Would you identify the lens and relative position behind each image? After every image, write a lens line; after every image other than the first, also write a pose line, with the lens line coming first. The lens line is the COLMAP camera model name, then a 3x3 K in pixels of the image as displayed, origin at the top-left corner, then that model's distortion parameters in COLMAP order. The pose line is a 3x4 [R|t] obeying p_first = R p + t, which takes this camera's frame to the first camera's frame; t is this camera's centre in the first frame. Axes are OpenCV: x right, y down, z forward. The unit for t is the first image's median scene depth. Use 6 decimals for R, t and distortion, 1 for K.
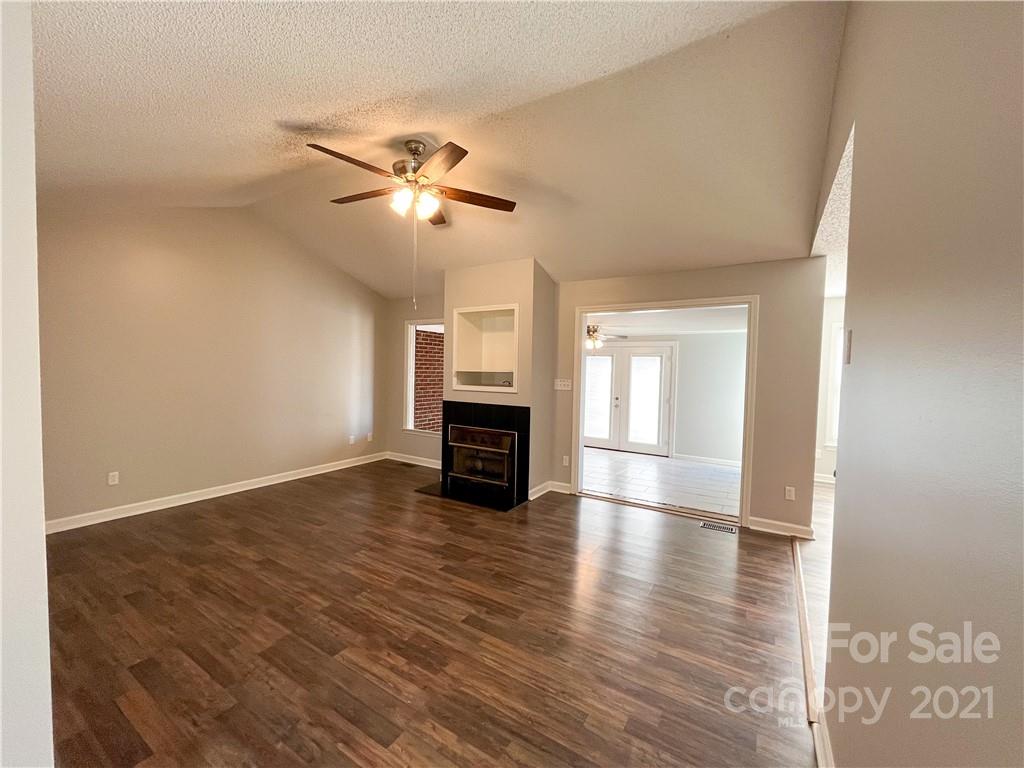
lens RADIAL K [[409.0, 0, 513.3], [0, 409.0, 383.1], [0, 0, 1]] dist [0.000733, -0.001039]
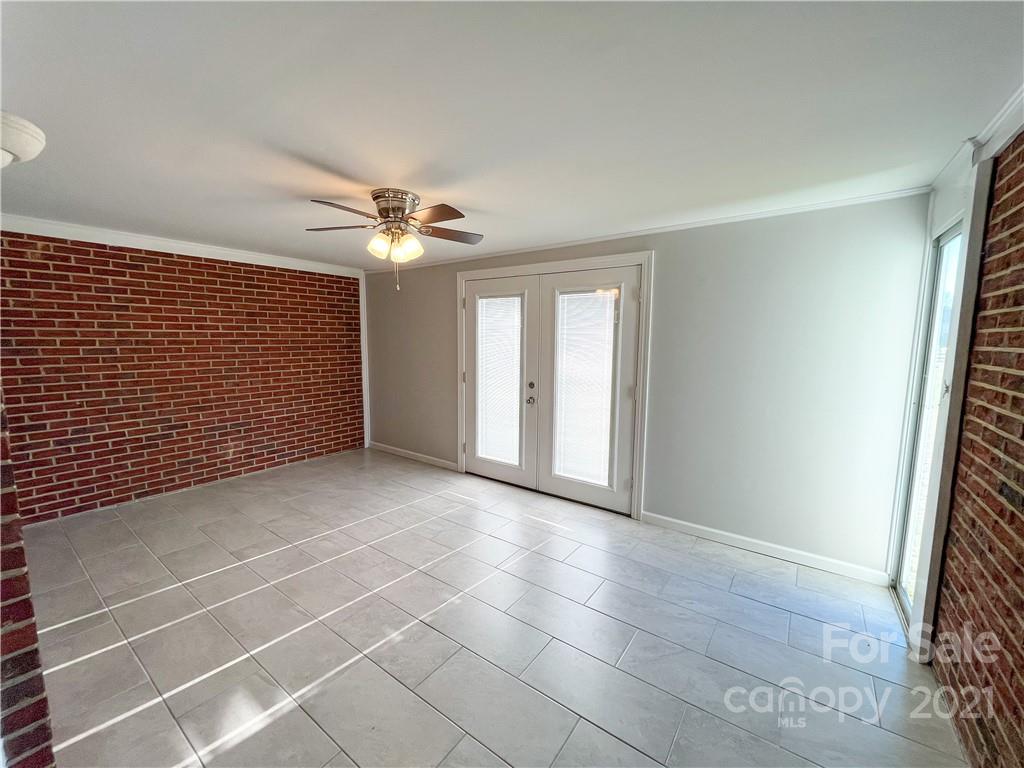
lens RADIAL K [[409.0, 0, 512.0], [0, 409.0, 385.5], [0, 0, 1]] dist [0.000733, -0.001039]
pose [[0.997577, -0.005690, -0.069342, 0.270011], [0.011267, 0.996707, 0.080300, -0.000109], [0.068656, -0.080887, 0.994356, 0.533241]]
